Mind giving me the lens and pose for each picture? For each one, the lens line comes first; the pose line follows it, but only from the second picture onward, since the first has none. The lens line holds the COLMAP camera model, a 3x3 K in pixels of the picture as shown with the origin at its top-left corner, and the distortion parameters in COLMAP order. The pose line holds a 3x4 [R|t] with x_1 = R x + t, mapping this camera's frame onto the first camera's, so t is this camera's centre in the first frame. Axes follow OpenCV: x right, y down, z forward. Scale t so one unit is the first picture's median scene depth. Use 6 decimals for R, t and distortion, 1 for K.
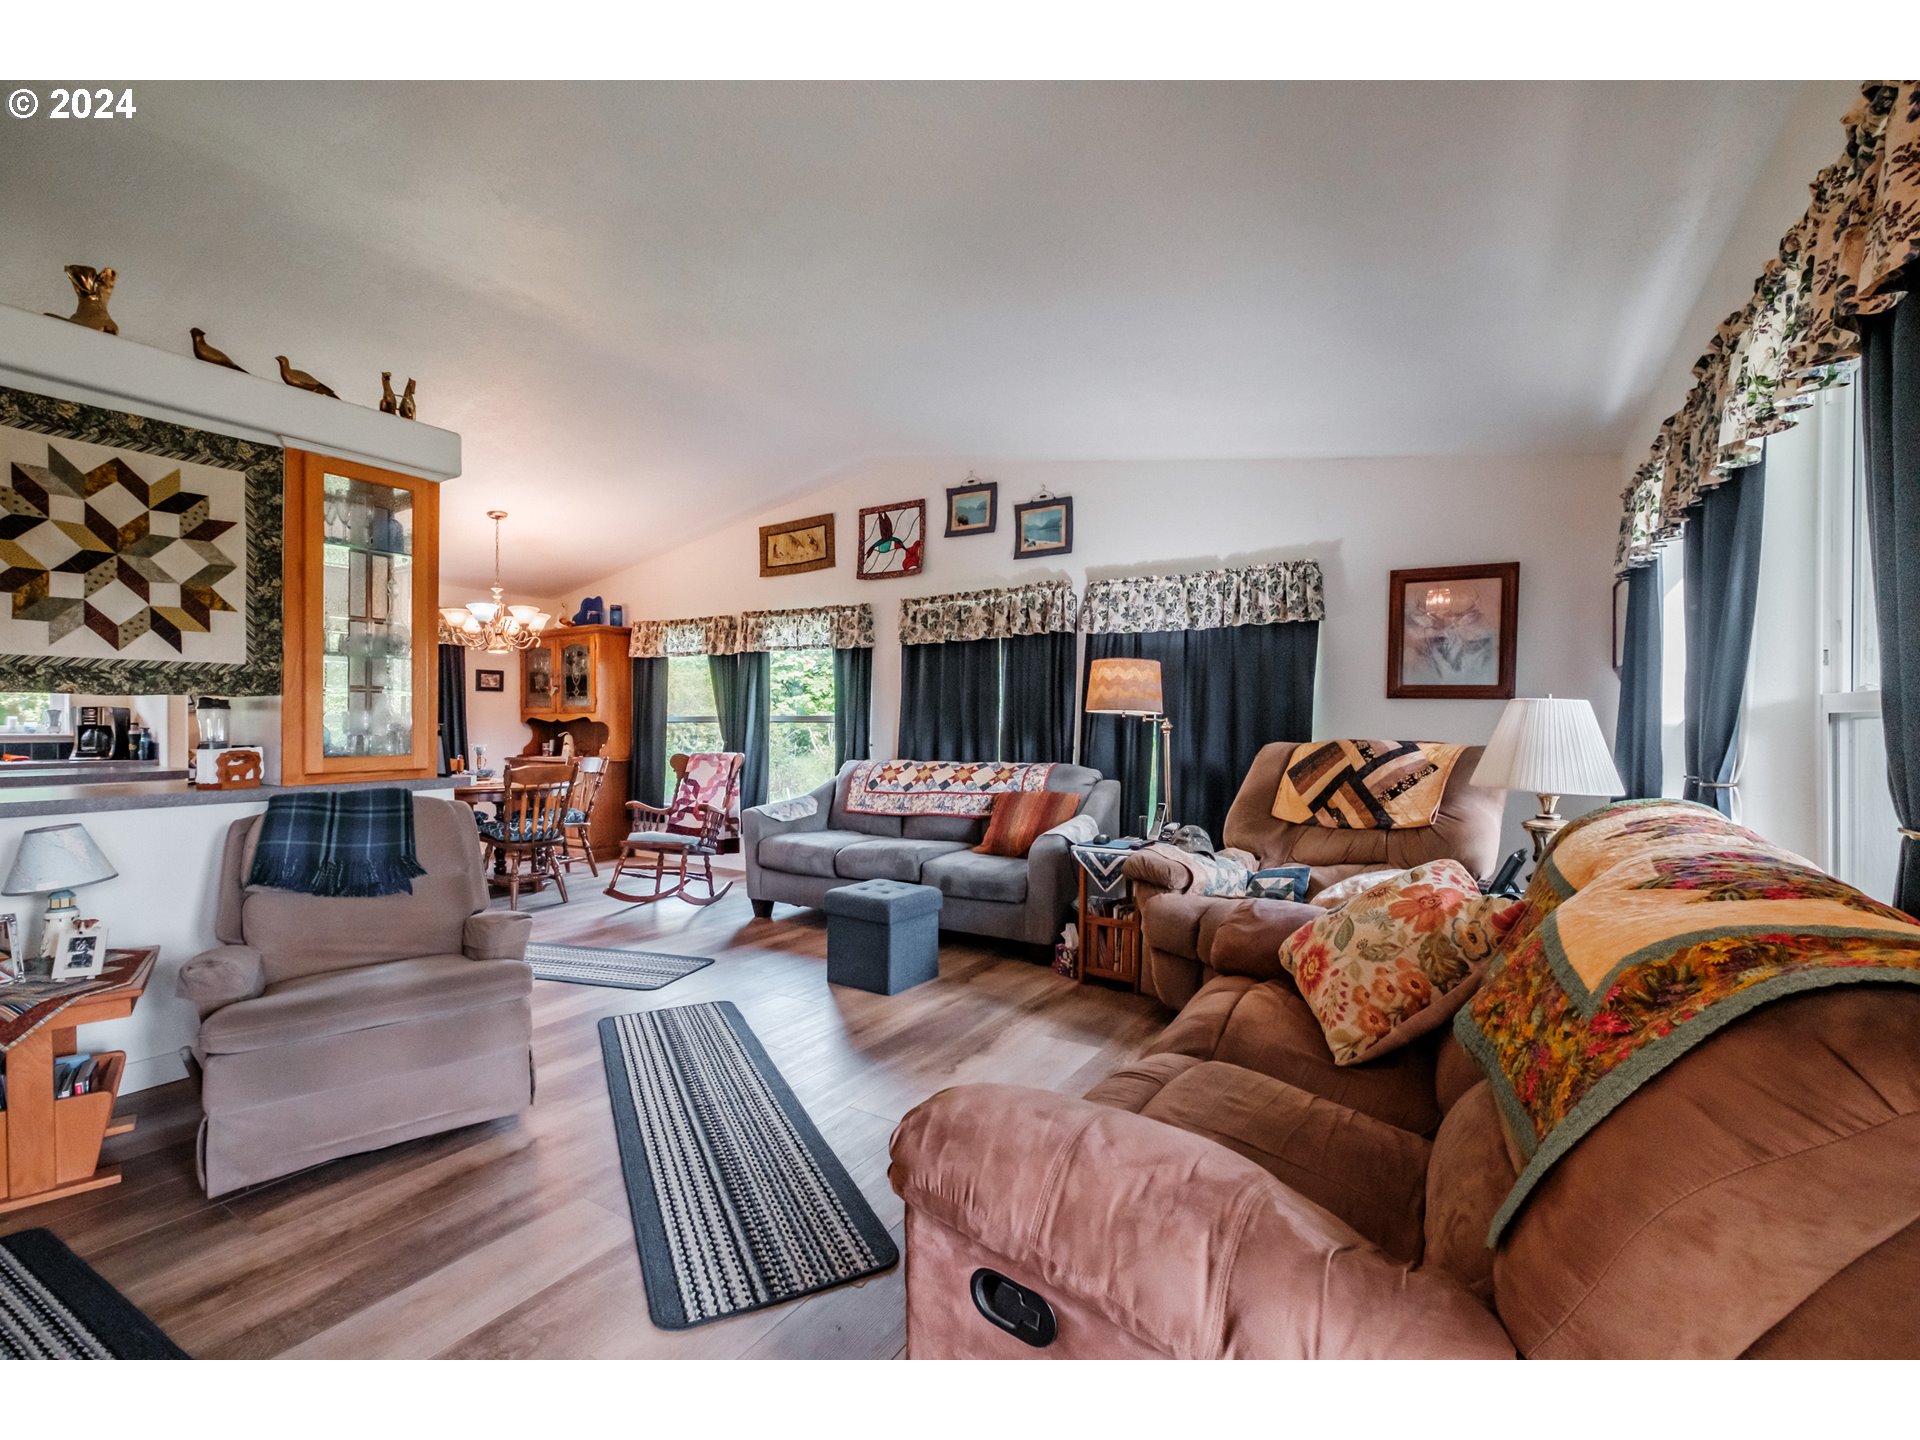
lens RADIAL K [[828.6, 0, 951.0], [0, 828.6, 724.8], [0, 0, 1]] dist [-0.001839, -0.000638]
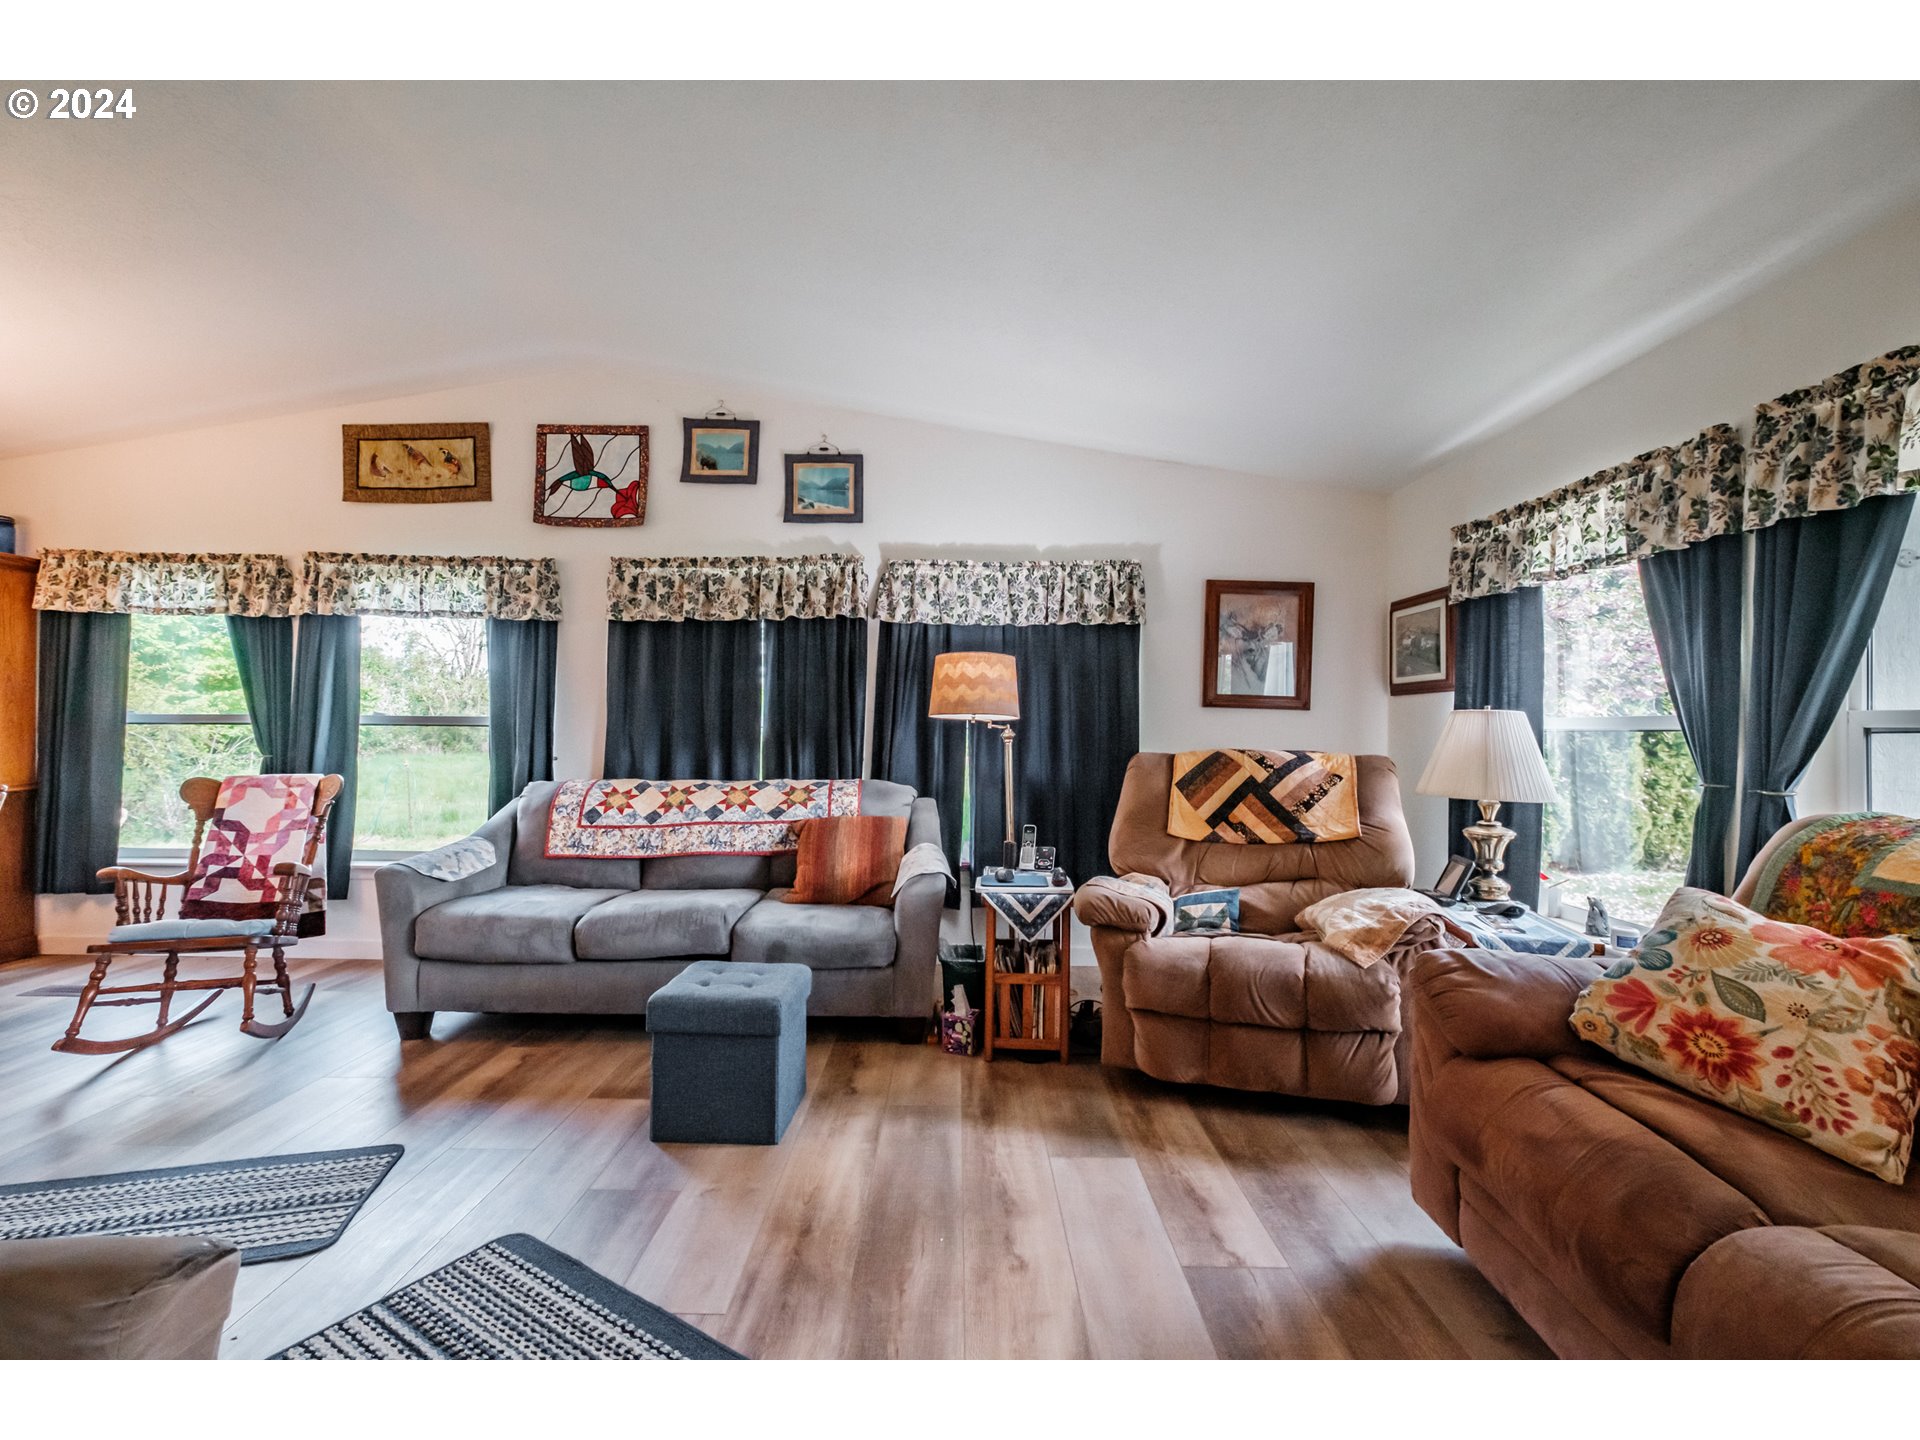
lens RADIAL K [[828.6, 0, 951.0], [0, 828.6, 724.8], [0, 0, 1]] dist [-0.001839, -0.000638]
pose [[0.849911, 0.008585, 0.526856, -0.209695], [-0.005200, 0.999955, -0.007905, -0.000721], [-0.526901, 0.003979, 0.849918, 0.252018]]
